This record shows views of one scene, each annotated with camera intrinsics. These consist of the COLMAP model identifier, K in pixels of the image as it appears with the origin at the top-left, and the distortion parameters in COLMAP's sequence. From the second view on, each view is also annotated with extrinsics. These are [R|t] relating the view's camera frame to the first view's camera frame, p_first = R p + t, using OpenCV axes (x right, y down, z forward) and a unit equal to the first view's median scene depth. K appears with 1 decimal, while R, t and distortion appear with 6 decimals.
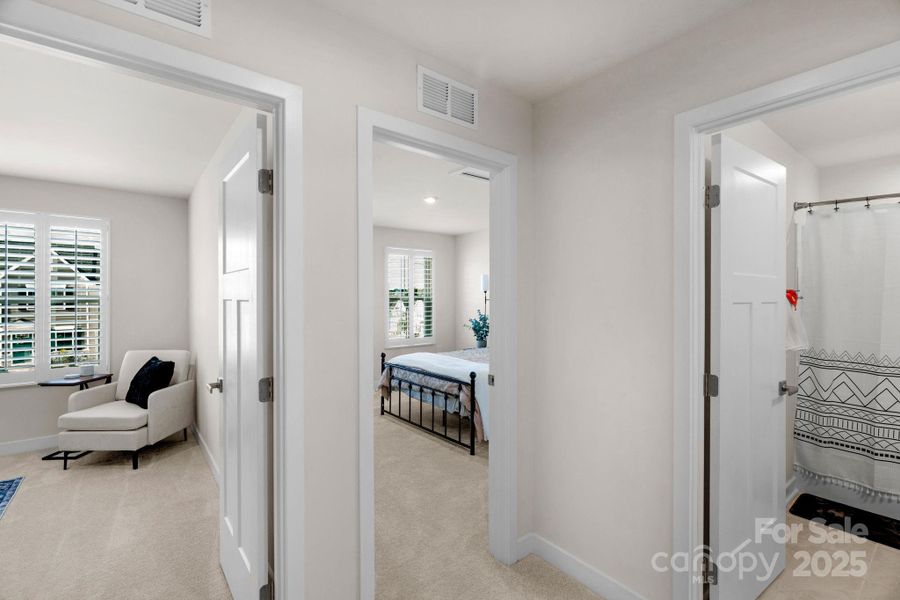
lens RADIAL K [[413.0, 0, 449.0], [0, 413.0, 298.1], [0, 0, 1]] dist [-0.007554, 0.002960]
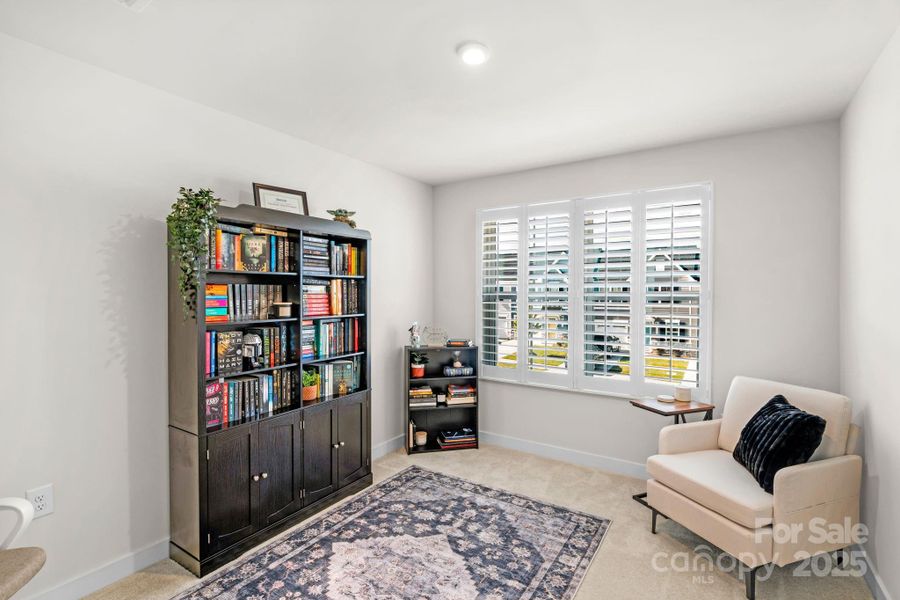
lens RADIAL K [[431.0, 0, 449.7], [0, 431.0, 297.3], [0, 0, 1]] dist [-0.012109, 0.003838]
pose [[0.331303, 0.008660, -0.943485, -0.301043], [-0.006158, 0.999956, 0.007016, 0.001449], [0.943504, 0.003486, 0.331342, 0.357768]]
